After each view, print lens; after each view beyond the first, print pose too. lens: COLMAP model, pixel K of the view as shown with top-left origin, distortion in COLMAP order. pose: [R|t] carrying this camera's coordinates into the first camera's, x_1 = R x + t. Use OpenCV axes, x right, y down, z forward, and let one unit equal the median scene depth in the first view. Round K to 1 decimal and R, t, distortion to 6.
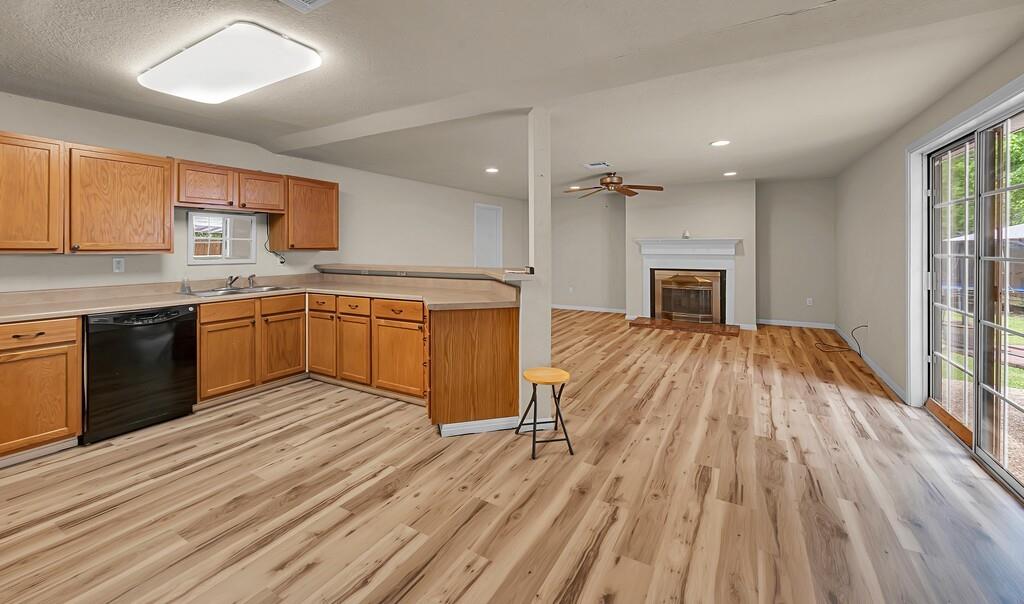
lens RADIAL K [[407.3, 0, 509.8], [0, 407.3, 248.1], [0, 0, 1]] dist [-0.000448, -0.000034]
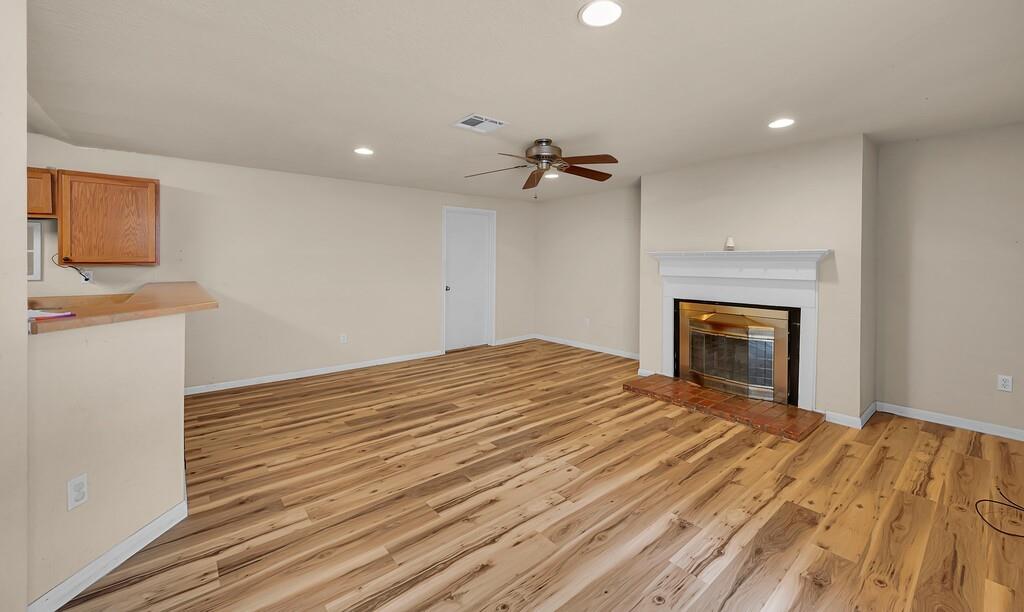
lens RADIAL K [[403.9, 0, 516.5], [0, 403.9, 268.4], [0, 0, 1]] dist [0.000090, 0.000060]
pose [[0.941871, 0.012573, -0.335739, 0.626423], [-0.007470, 0.999836, 0.016486, -0.009156], [0.335891, -0.013020, 0.941811, 0.645630]]
